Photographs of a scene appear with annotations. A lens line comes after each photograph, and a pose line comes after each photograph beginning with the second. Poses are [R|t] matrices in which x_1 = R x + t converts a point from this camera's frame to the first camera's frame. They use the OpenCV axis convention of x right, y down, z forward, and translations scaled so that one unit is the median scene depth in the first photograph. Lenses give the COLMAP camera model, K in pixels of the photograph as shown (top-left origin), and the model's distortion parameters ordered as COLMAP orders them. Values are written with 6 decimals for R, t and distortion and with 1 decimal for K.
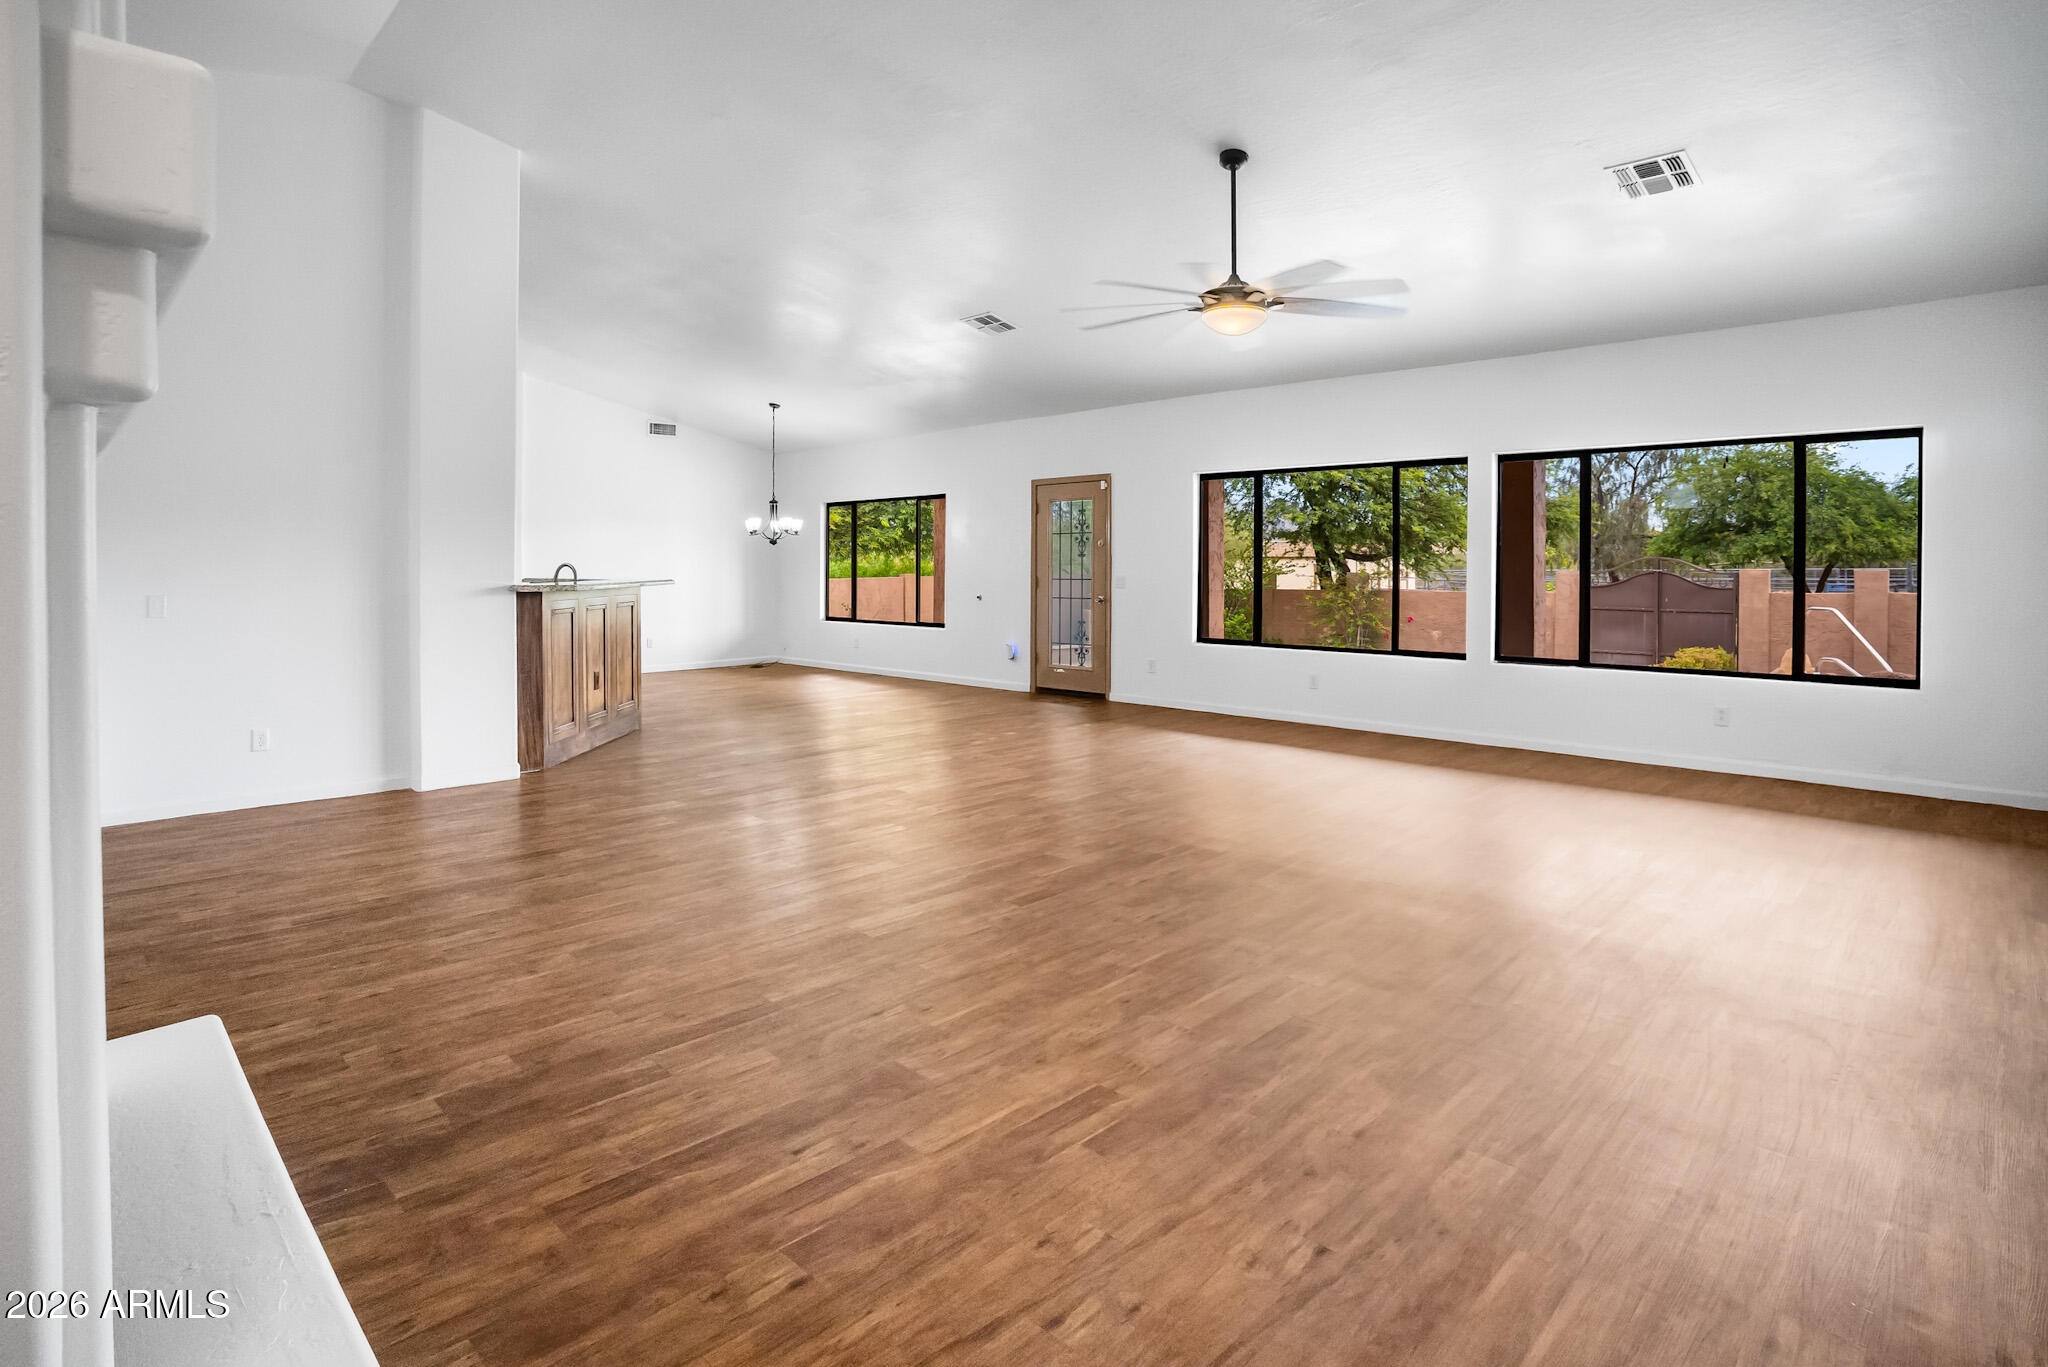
lens RADIAL K [[1006.6, 0, 1024.0], [0, 1006.6, 683.5], [0, 0, 1]] dist [-0.065624, 0.023903]
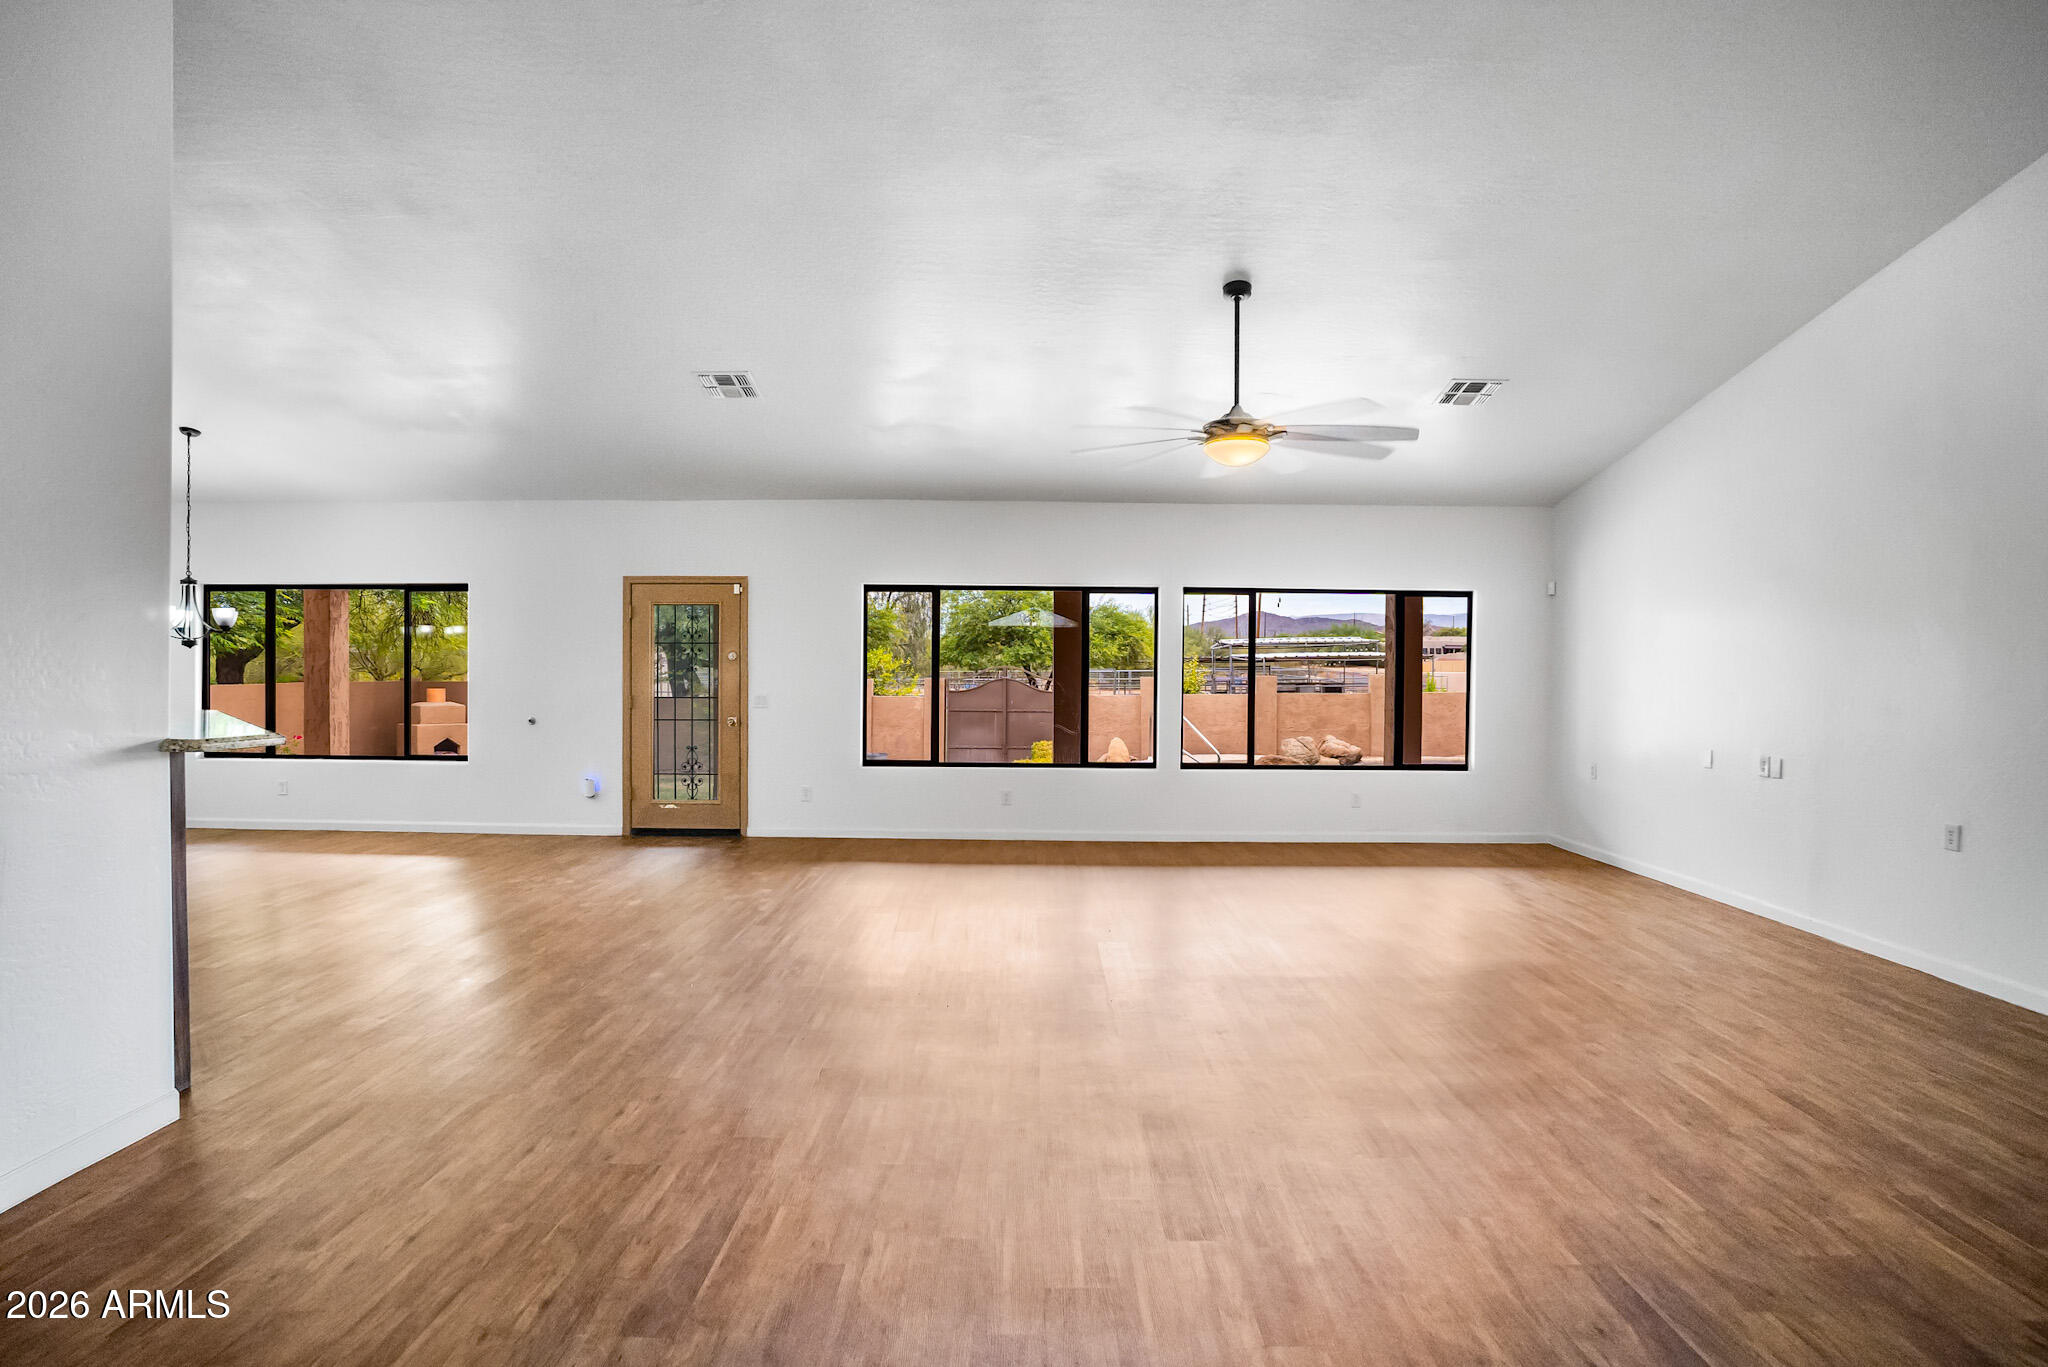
lens RADIAL K [[982.5, 0, 1023.4], [0, 982.5, 750.5], [0, 0, 1]] dist [-0.034250, -0.000033]
pose [[0.732987, -0.043215, 0.678868, -0.362626], [0.070060, 0.997469, -0.012149, -0.034778], [-0.676625, 0.056466, 0.734160, 0.246423]]
